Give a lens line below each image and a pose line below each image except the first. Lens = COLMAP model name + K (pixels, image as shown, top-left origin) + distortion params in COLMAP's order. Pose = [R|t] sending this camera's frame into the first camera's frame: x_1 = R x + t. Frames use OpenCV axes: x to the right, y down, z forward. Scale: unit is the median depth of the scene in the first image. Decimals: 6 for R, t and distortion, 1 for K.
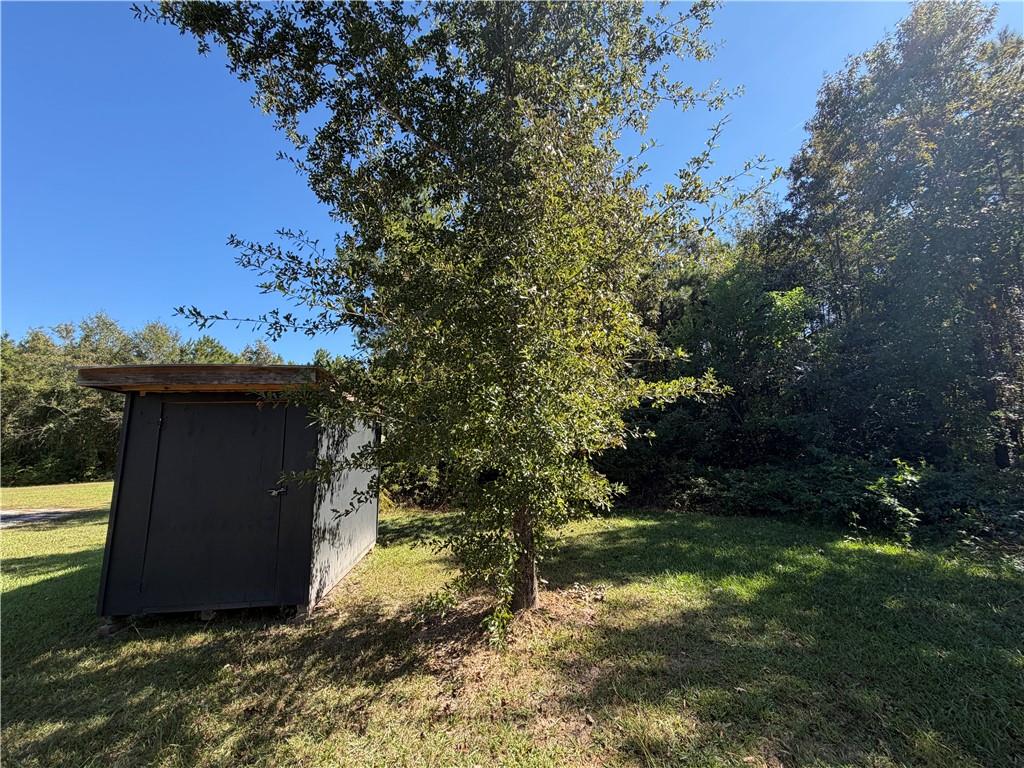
lens RADIAL K [[405.0, 0, 510.4], [0, 405.0, 385.0], [0, 0, 1]] dist [-0.000865, -0.000014]
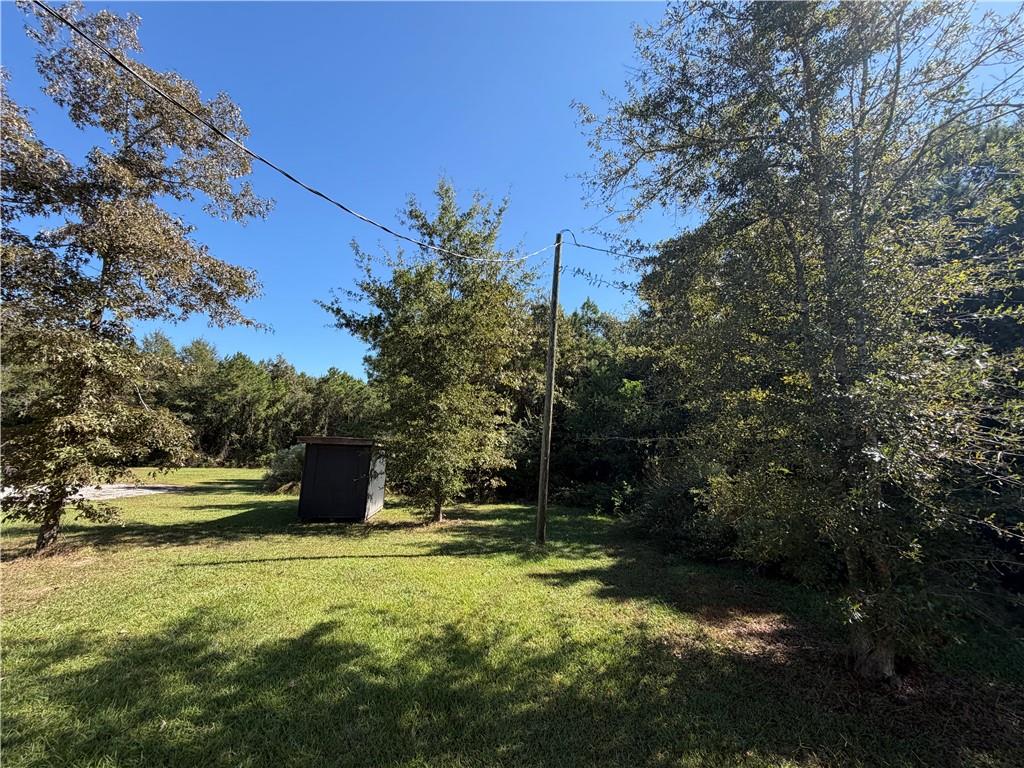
lens RADIAL K [[405.0, 0, 510.4], [0, 405.0, 385.0], [0, 0, 1]] dist [-0.000865, -0.000014]
pose [[0.998648, 0.050504, 0.012292, 0.459501], [-0.050203, 0.998460, -0.023606, -0.398812], [-0.013465, 0.022957, 0.999646, -1.911186]]
